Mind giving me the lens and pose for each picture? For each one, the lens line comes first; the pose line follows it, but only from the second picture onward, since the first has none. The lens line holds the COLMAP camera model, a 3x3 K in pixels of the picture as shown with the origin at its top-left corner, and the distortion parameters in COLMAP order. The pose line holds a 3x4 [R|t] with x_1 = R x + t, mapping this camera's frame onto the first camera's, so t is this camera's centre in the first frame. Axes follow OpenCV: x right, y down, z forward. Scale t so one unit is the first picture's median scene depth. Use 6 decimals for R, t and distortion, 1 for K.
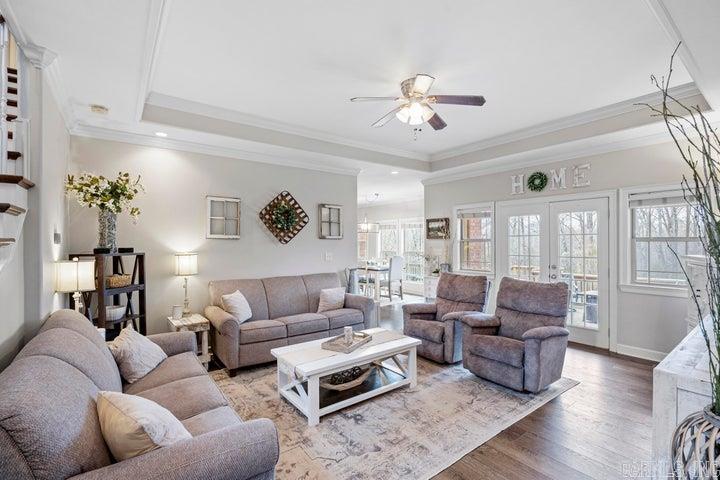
lens RADIAL K [[331.9, 0, 364.1], [0, 331.9, 241.4], [0, 0, 1]] dist [0.001542, -0.000043]
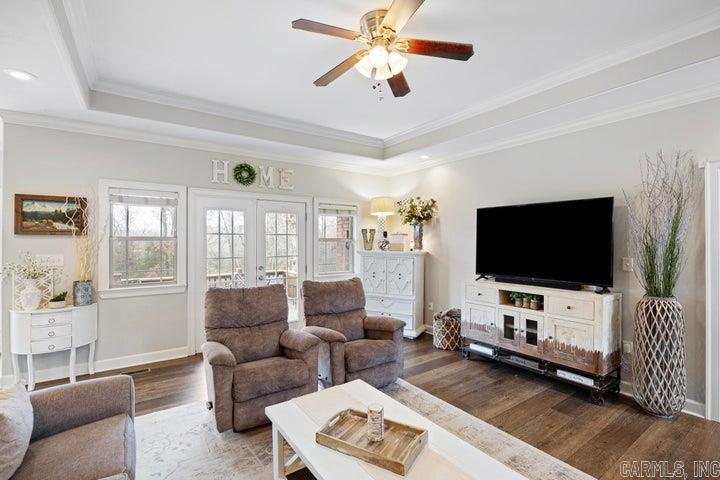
lens RADIAL K [[331.9, 0, 363.4], [0, 331.9, 244.0], [0, 0, 1]] dist [0.001542, -0.000043]
pose [[0.034469, -0.007763, 0.999376, -0.349122], [-0.003559, 0.999963, 0.007890, 0.000086], [-0.999399, -0.003828, 0.034440, 0.624868]]
